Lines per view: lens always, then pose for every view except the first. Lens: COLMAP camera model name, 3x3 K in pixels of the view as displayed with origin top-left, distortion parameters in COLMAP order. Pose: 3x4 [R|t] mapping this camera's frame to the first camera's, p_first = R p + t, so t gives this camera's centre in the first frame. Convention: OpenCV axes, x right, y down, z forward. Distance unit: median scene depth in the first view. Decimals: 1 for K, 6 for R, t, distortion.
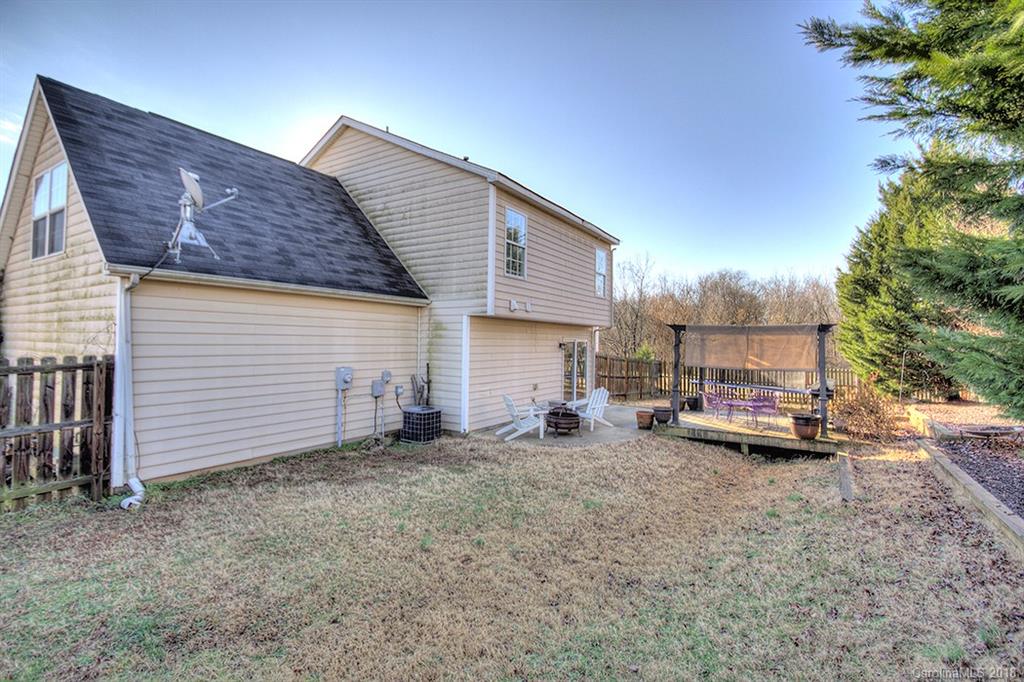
lens RADIAL K [[475.1, 0, 511.6], [0, 475.1, 340.6], [0, 0, 1]] dist [-0.005462, -0.000199]
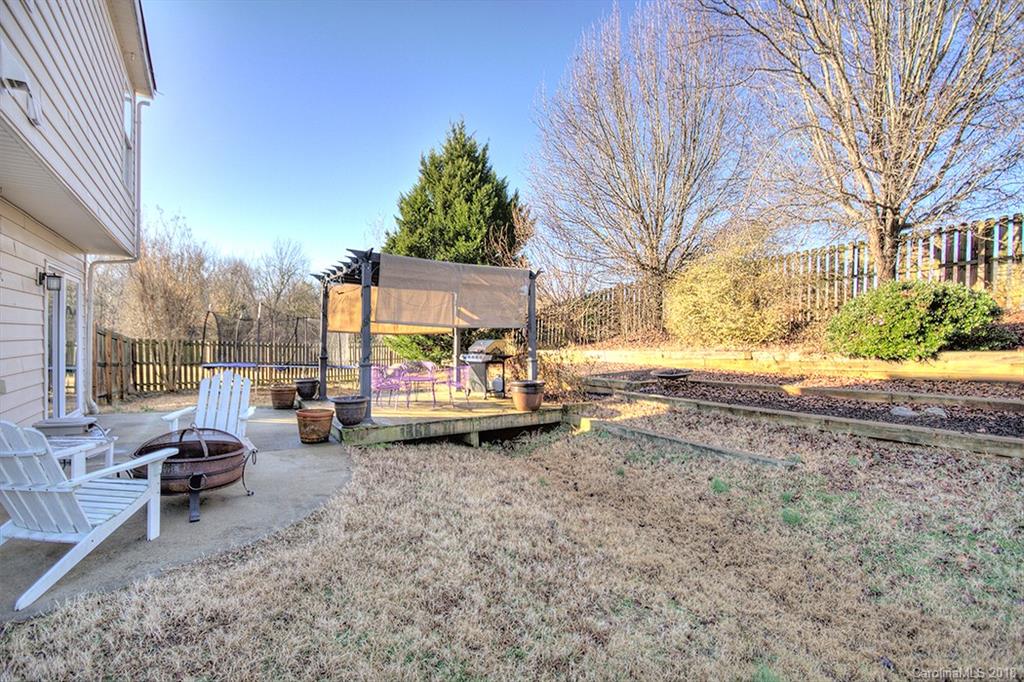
lens RADIAL K [[475.1, 0, 512.6], [0, 475.1, 334.4], [0, 0, 1]] dist [-0.005462, -0.000199]
pose [[0.413619, -0.008729, 0.910408, -0.123421], [-0.011313, 0.999828, 0.014726, 0.061215], [-0.910380, -0.016390, 0.413449, 0.650334]]
